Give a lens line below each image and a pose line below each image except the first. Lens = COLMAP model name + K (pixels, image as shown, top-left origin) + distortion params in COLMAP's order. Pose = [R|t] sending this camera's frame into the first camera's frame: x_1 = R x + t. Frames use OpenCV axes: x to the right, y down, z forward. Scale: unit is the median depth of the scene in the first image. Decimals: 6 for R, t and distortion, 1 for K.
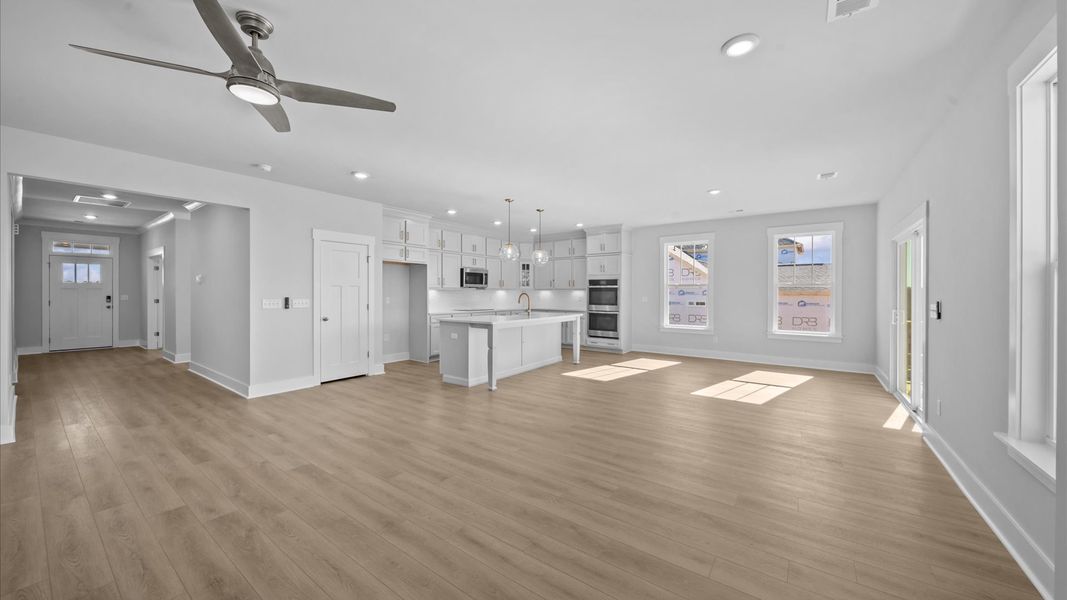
lens RADIAL K [[379.6, 0, 530.0], [0, 379.6, 297.4], [0, 0, 1]] dist [0.005871, -0.000063]
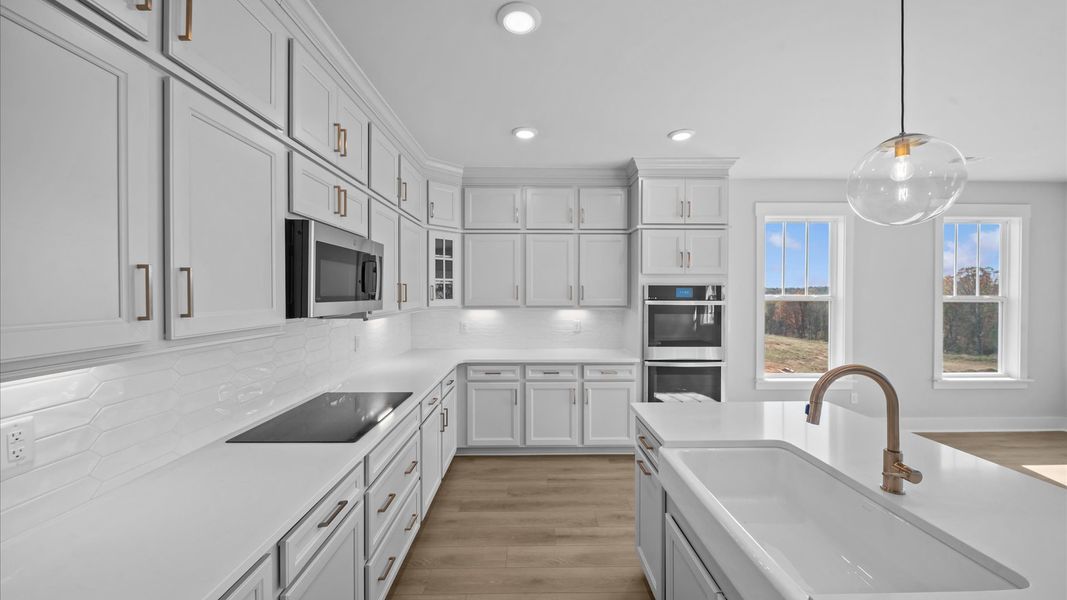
lens RADIAL K [[379.6, 0, 533.8], [0, 379.6, 300.6], [0, 0, 1]] dist [0.005871, -0.000063]
pose [[0.798489, -0.014159, 0.601842, -0.194105], [0.009659, 0.999896, 0.010710, -0.036405], [-0.601931, -0.002738, 0.798543, 0.756890]]
